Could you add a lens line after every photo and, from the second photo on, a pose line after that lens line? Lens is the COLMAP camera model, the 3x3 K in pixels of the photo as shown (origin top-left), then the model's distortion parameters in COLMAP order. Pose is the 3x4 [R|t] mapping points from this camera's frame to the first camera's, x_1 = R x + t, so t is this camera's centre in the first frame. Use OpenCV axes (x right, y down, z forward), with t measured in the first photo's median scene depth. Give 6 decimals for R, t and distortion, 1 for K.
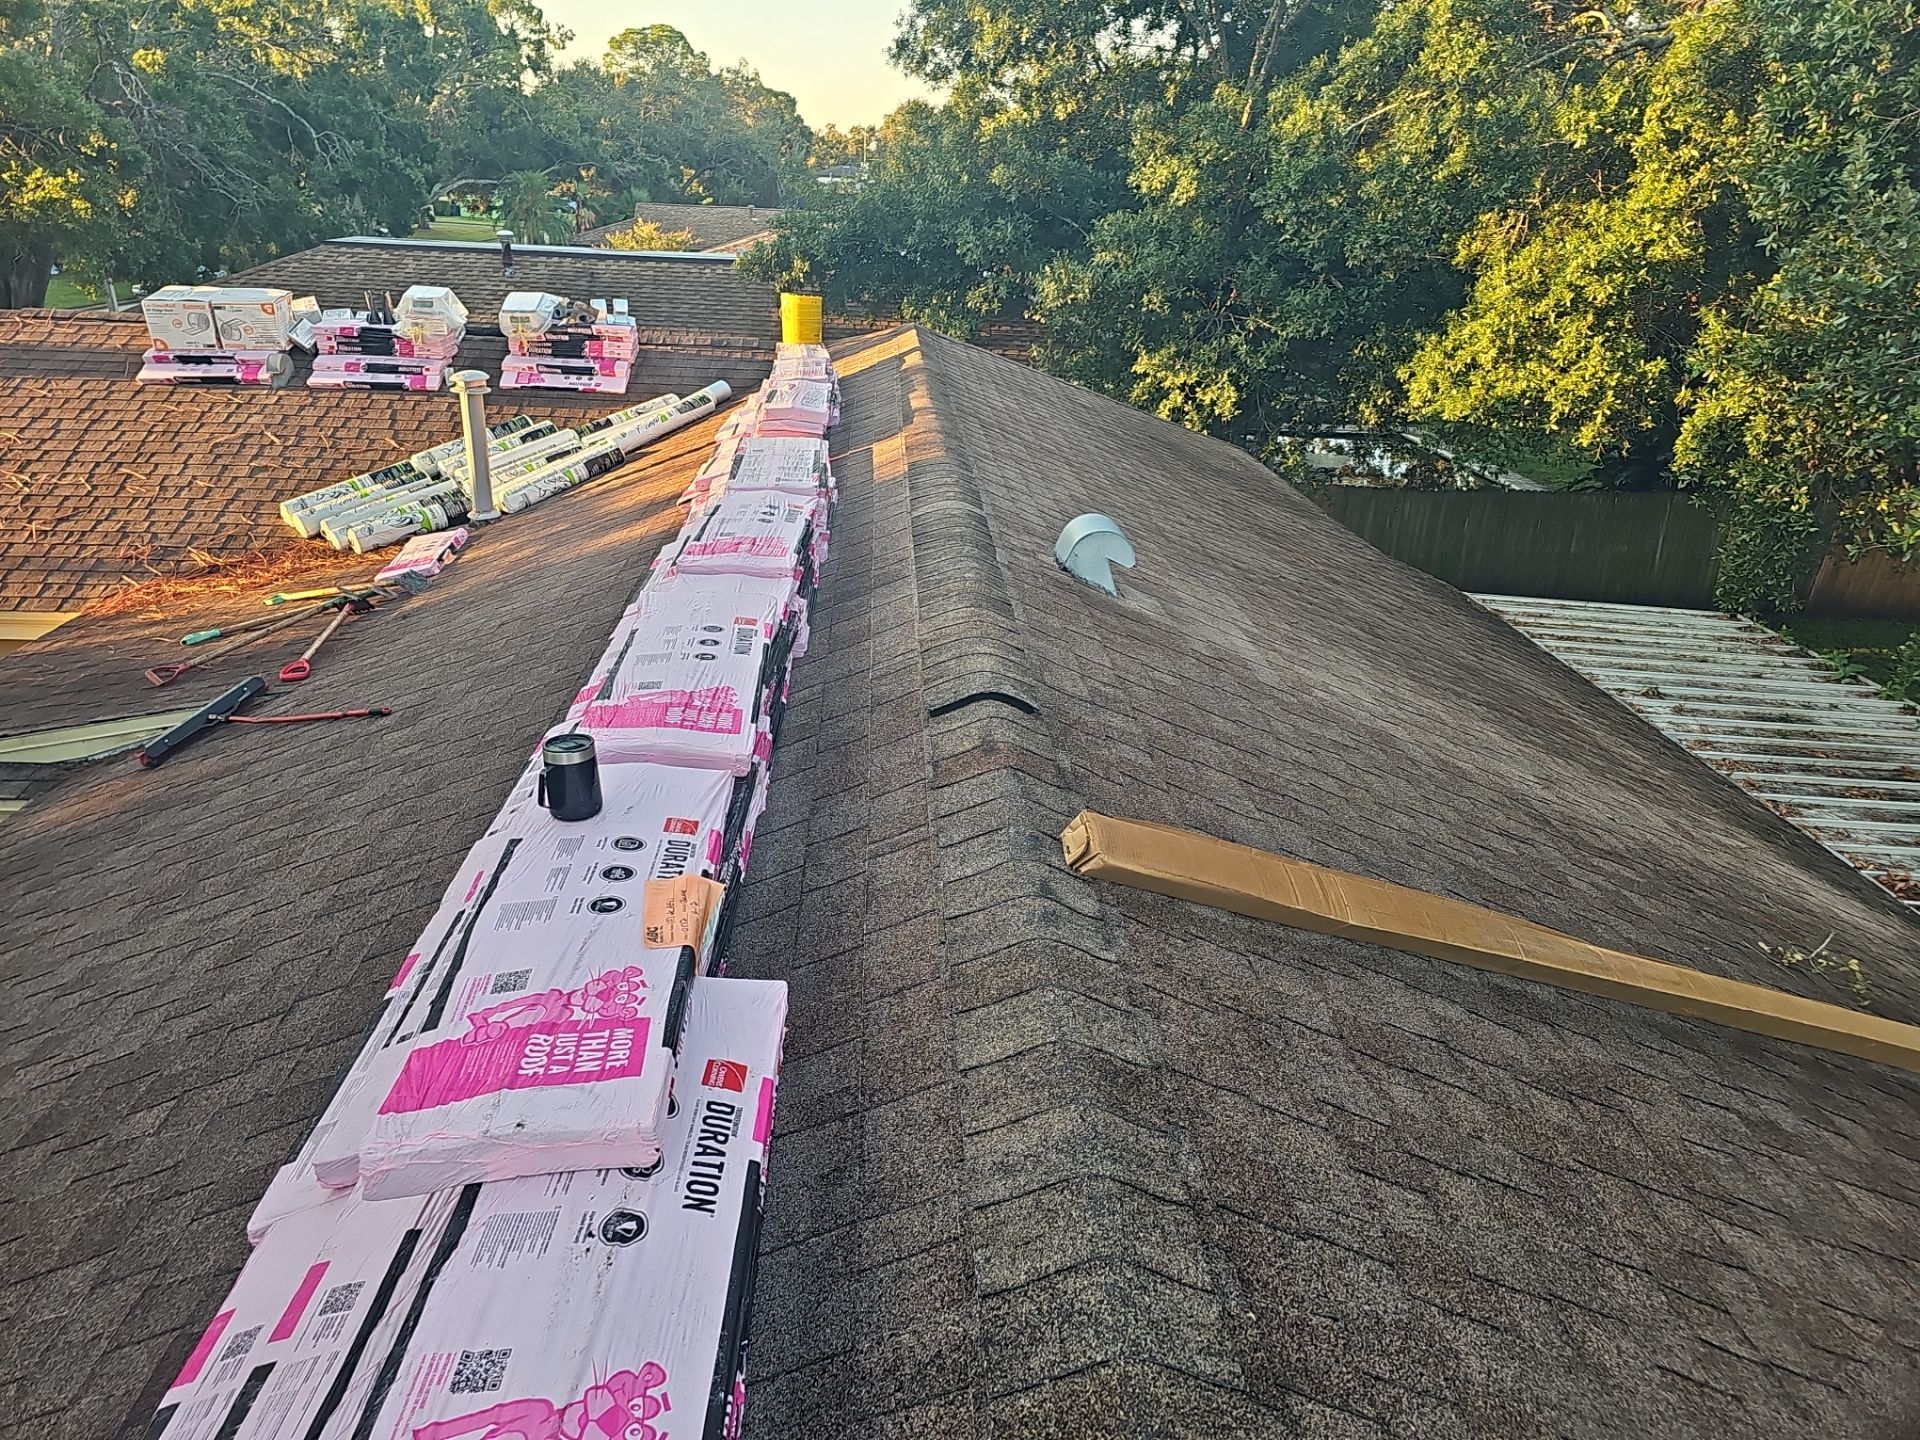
lens RADIAL K [[1276.2, 0, 960.0], [0, 1276.2, 720.0], [0, 0, 1]] dist [0.045020, -0.045807]
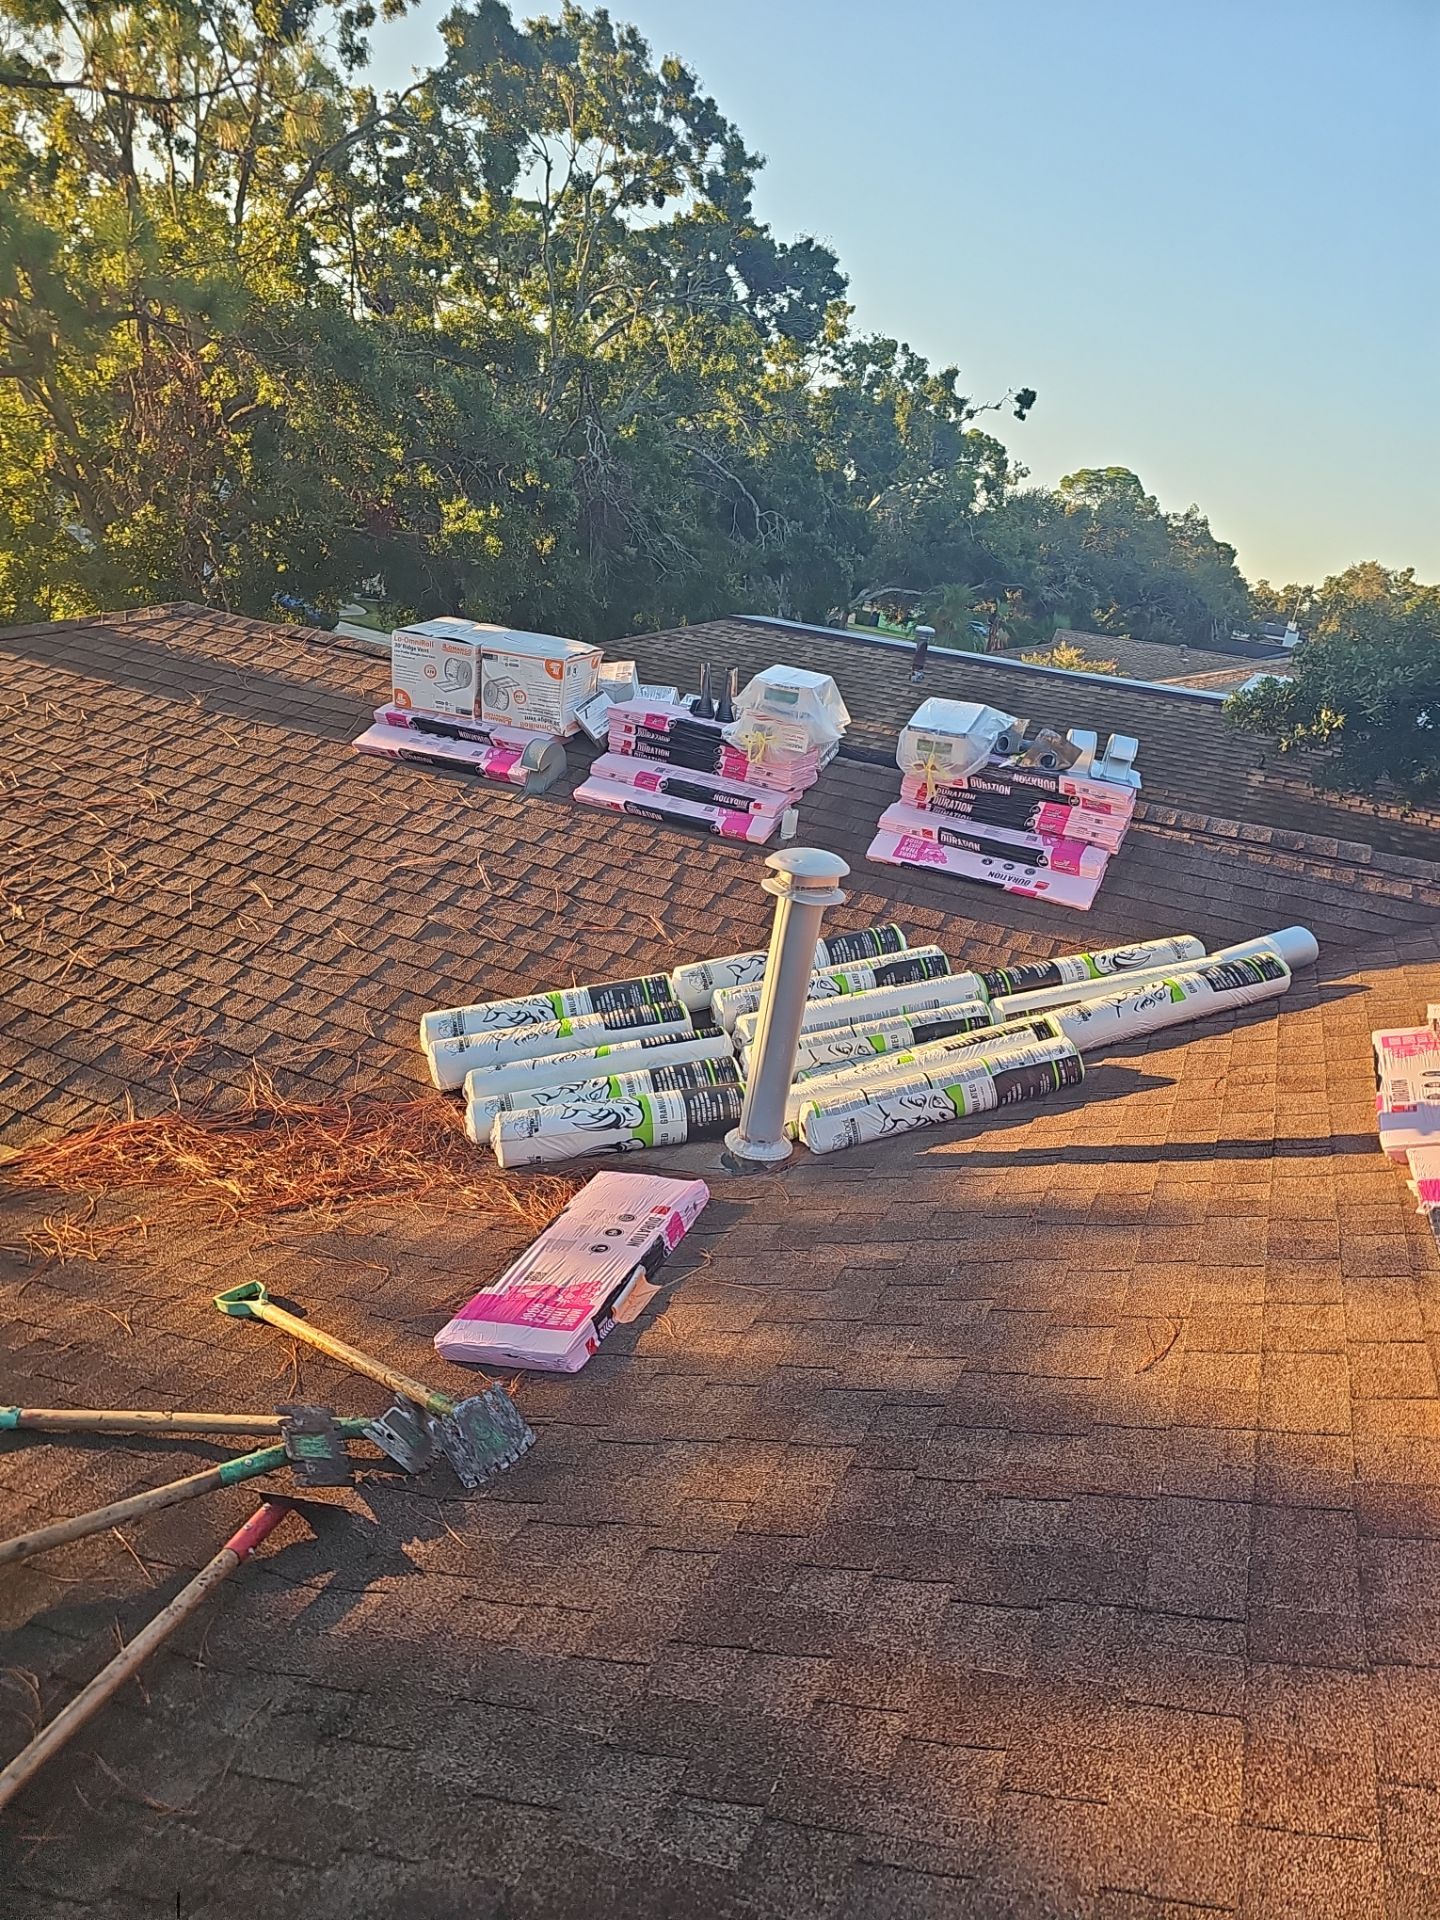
lens RADIAL K [[1258.1, 0, 713.1], [0, 1258.1, 992.0], [0, 0, 1]] dist [0.064716, -0.047420]
pose [[0.884492, 0.234653, -0.403252, -0.186548], [-0.277008, 0.959608, -0.049191, -0.160336], [0.375420, 0.155213, 0.913766, 0.495080]]
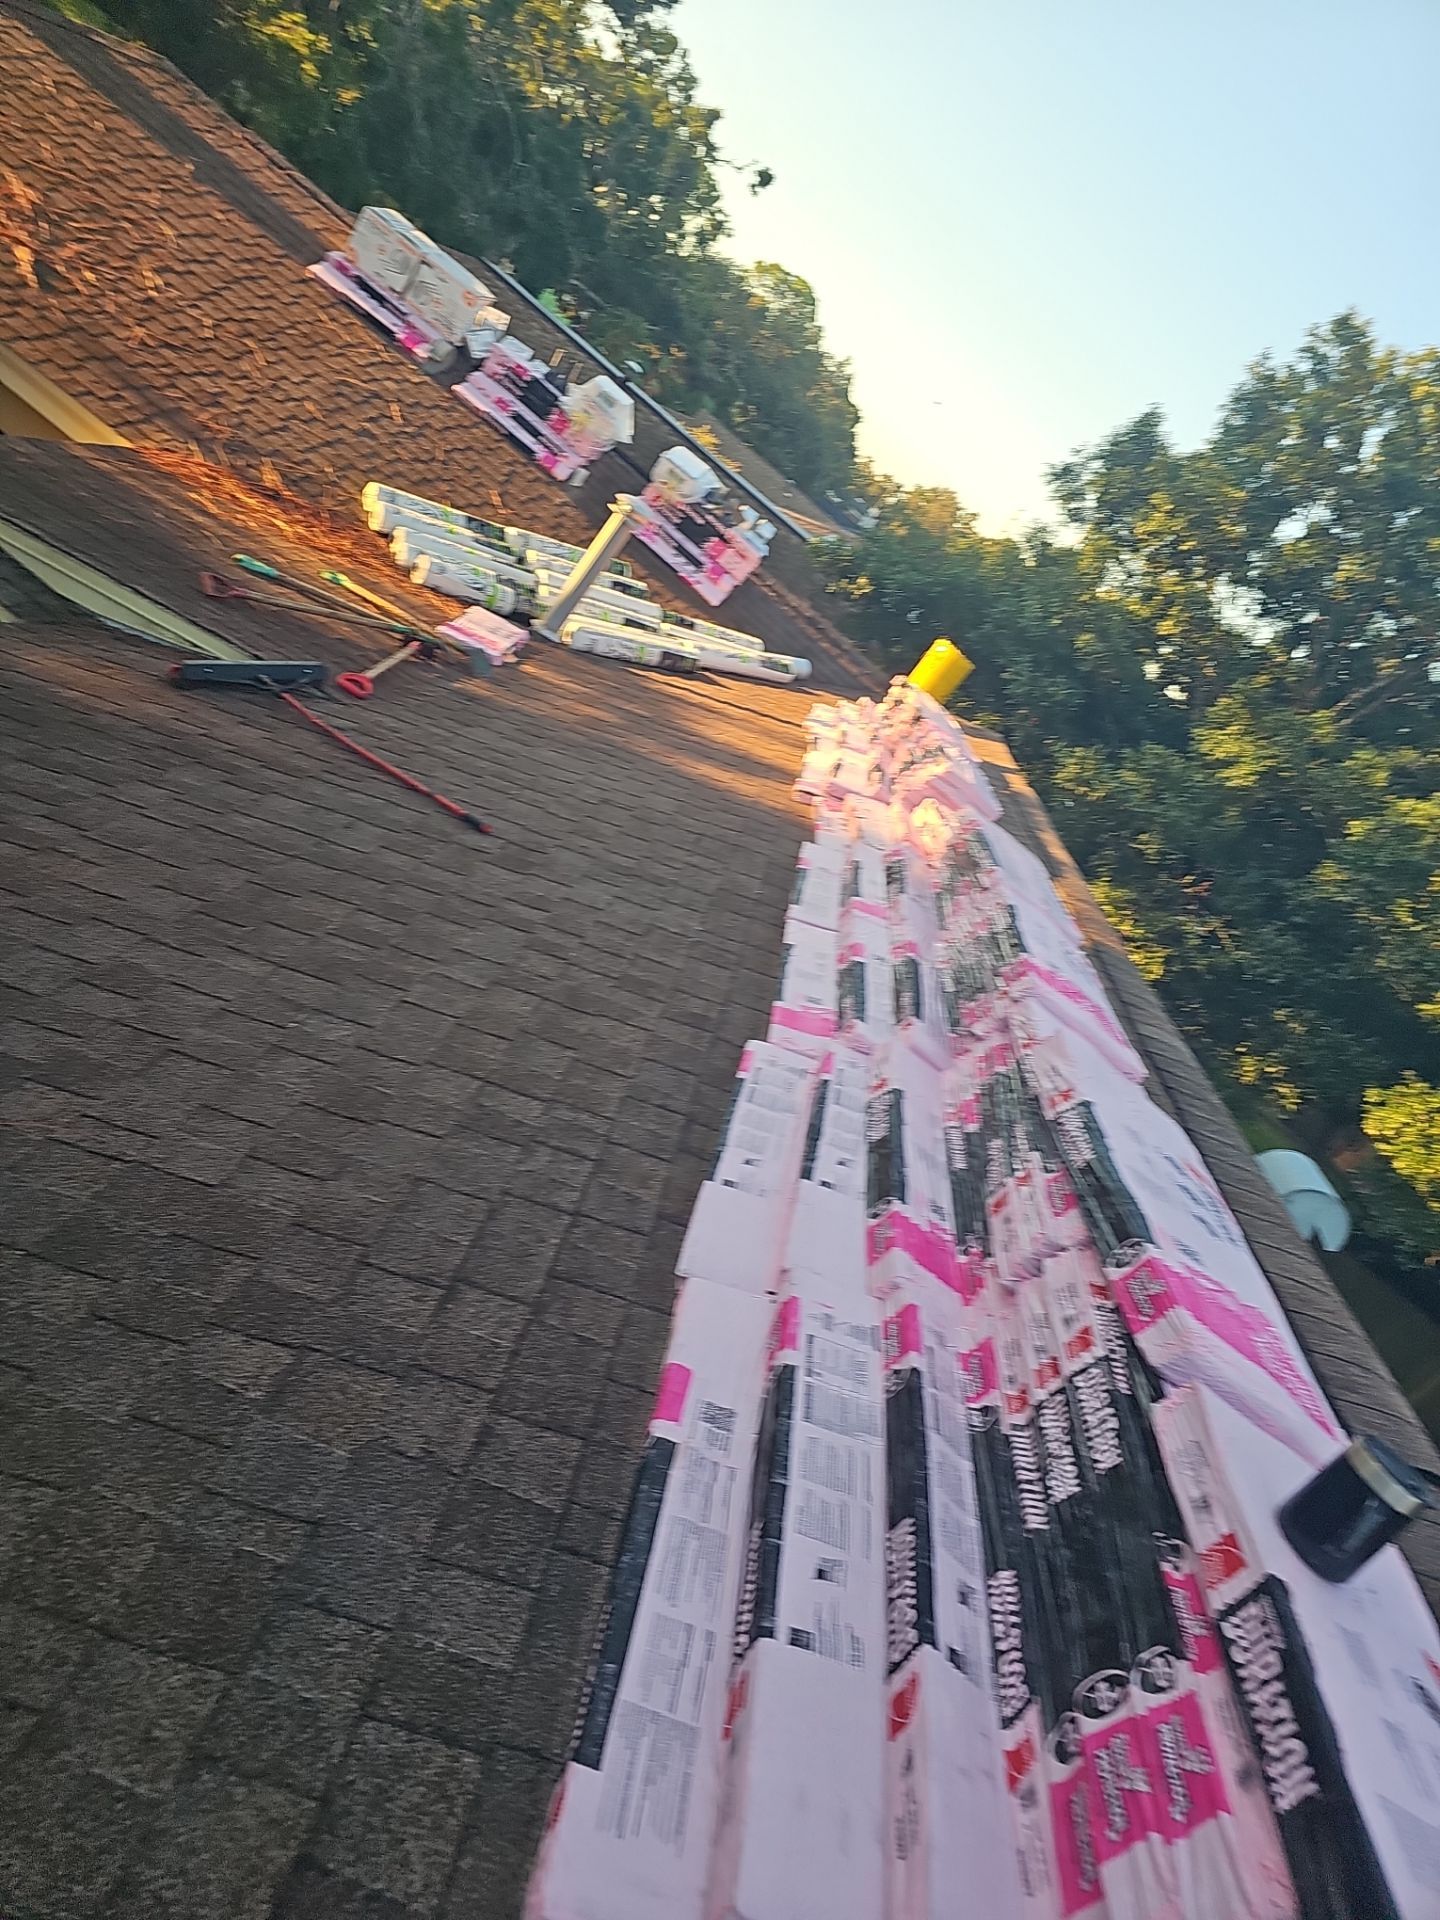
lens RADIAL K [[1251.5, 0, 683.3], [0, 1251.5, 998.0], [0, 0, 1]] dist [0.020001, -0.032305]
pose [[0.793812, 0.606262, 0.048051, -0.154527], [-0.605598, 0.795242, -0.029005, 0.012253], [-0.055797, -0.006075, 0.998424, 0.091813]]
